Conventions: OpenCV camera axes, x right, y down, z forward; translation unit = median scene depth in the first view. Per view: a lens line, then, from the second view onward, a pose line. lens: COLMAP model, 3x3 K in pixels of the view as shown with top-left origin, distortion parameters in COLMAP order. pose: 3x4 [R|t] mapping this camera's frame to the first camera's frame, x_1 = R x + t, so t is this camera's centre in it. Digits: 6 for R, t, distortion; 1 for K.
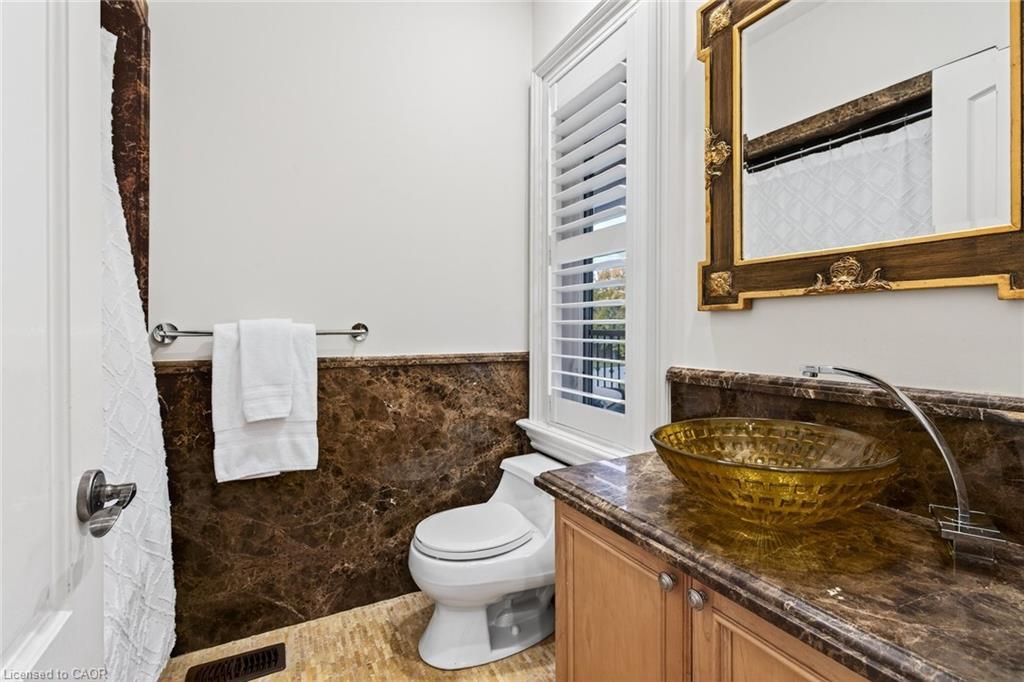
lens RADIAL K [[464.9, 0, 509.6], [0, 464.9, 334.0], [0, 0, 1]] dist [0.015594, 0.000099]
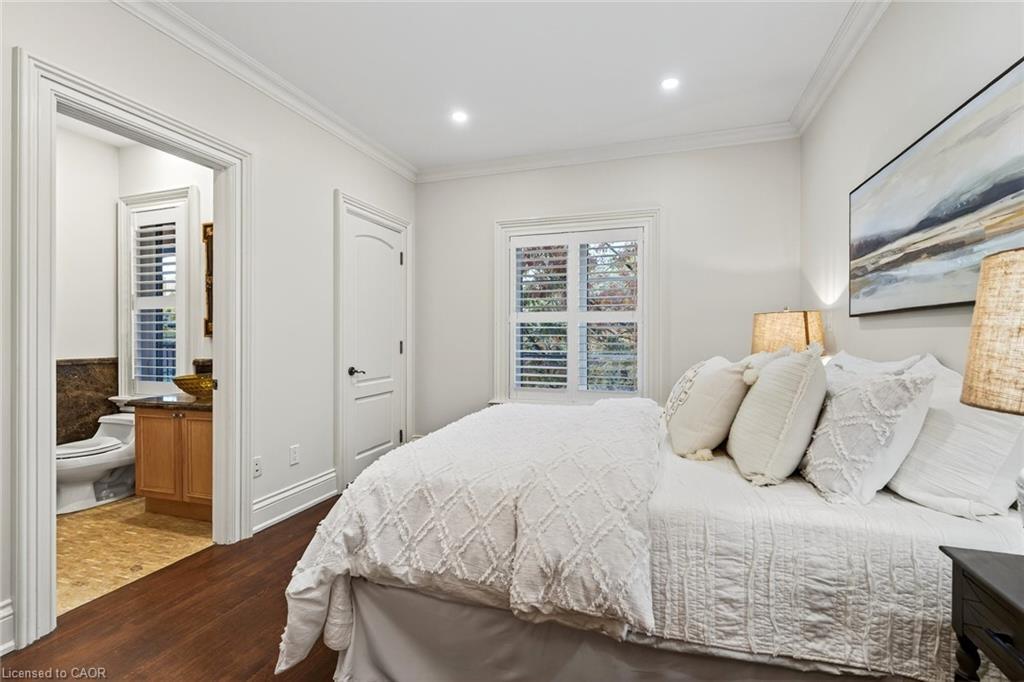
lens RADIAL K [[464.9, 0, 504.6], [0, 464.9, 338.7], [0, 0, 1]] dist [0.015594, 0.000099]
pose [[0.732783, -0.006573, 0.680431, -0.103149], [0.011740, 0.999927, -0.002984, -0.009300], [-0.680362, 0.010175, 0.732806, -1.393478]]
